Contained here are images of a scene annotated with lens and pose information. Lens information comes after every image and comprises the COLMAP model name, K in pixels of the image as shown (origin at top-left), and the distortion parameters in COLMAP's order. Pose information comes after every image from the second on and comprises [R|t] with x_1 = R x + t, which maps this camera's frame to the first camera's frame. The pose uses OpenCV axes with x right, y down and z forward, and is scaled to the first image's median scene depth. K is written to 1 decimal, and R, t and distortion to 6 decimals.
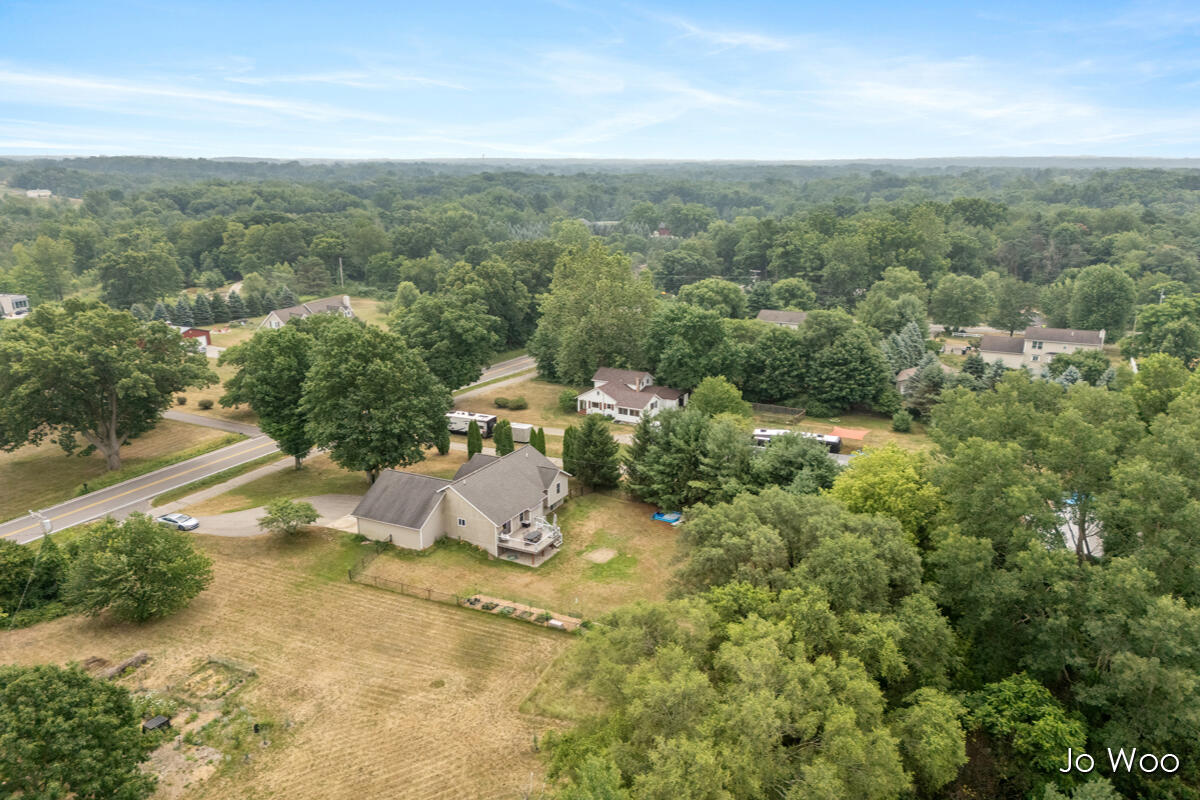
lens RADIAL K [[891.6, 0, 600.0], [0, 891.6, 400.0], [0, 0, 1]] dist [0.042683, -0.009228]
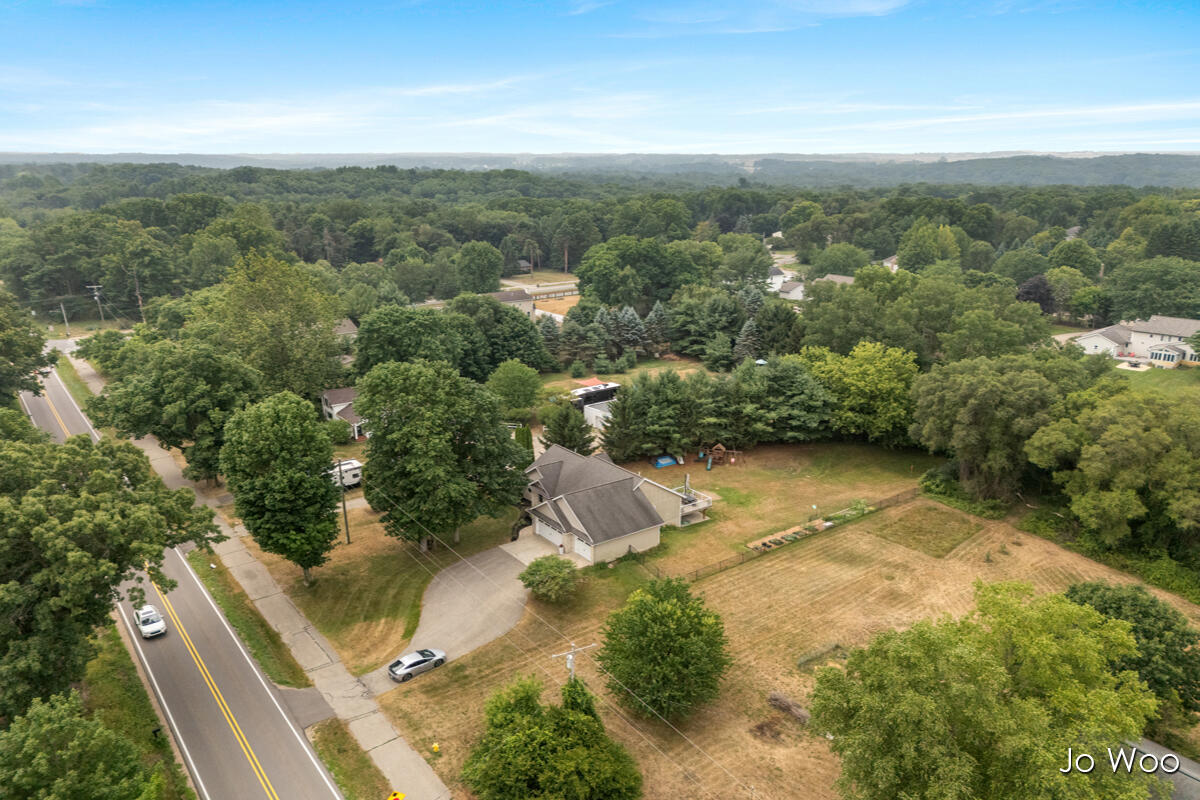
lens RADIAL K [[891.6, 0, 600.0], [0, 891.6, 400.0], [0, 0, 1]] dist [0.042683, -0.009228]
pose [[0.466375, -0.239395, 0.851577, -1.056558], [0.234691, 0.961670, 0.141813, -0.150799], [-0.852886, 0.133720, 0.504683, 0.519148]]
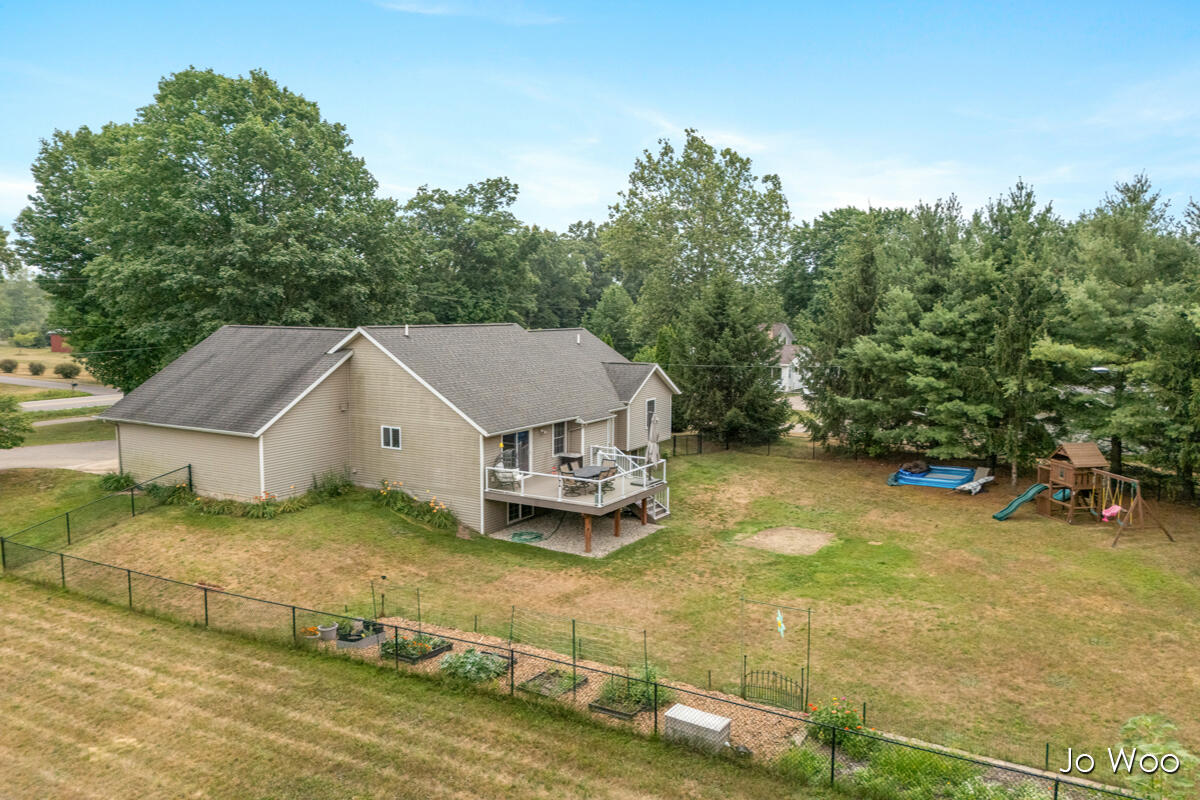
lens RADIAL K [[891.6, 0, 600.0], [0, 891.6, 400.0], [0, 0, 1]] dist [0.042683, -0.009228]
pose [[0.997913, 0.016135, -0.062525, -0.050822], [-0.025333, 0.988479, -0.149225, 0.176534], [0.059397, 0.150497, 0.986825, 0.664904]]
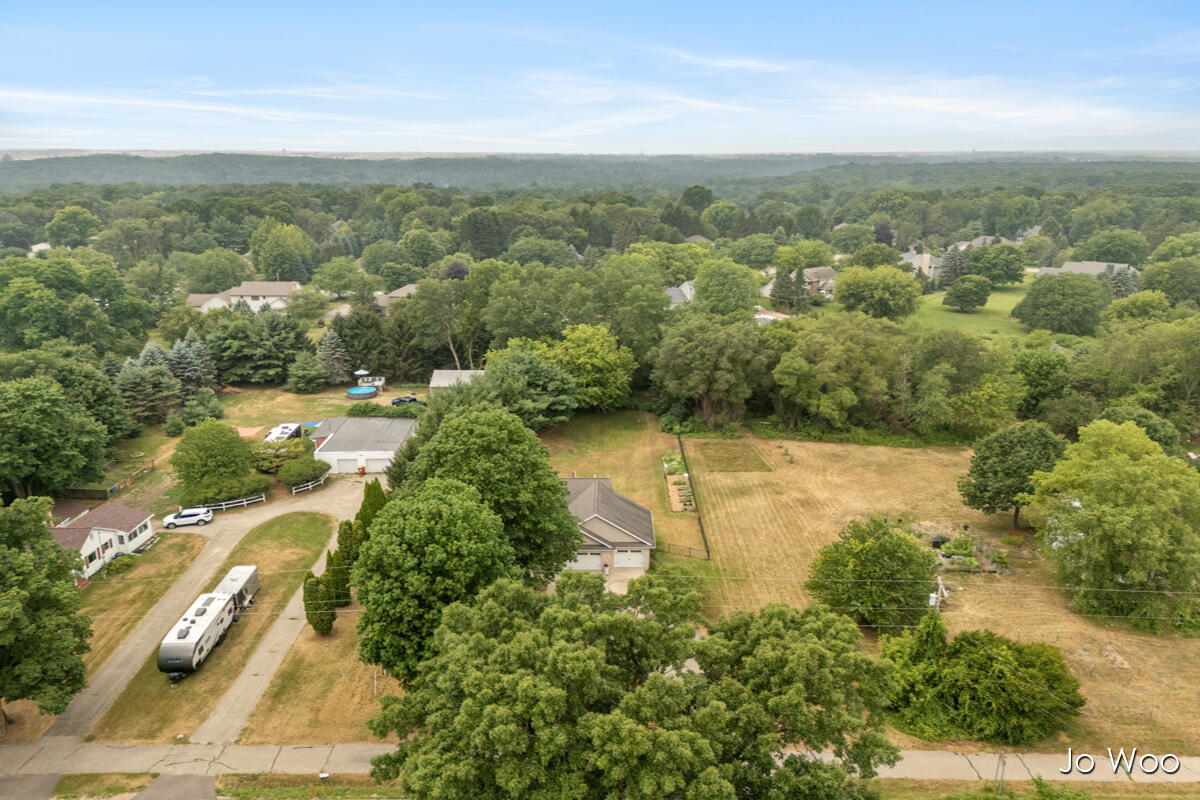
lens RADIAL K [[891.6, 0, 600.0], [0, 891.6, 400.0], [0, 0, 1]] dist [0.042683, -0.009228]
pose [[-0.443311, -0.242255, 0.863011, -1.037560], [0.227286, 0.900942, 0.369655, -0.369020], [-0.867073, 0.360022, -0.344337, 1.339780]]
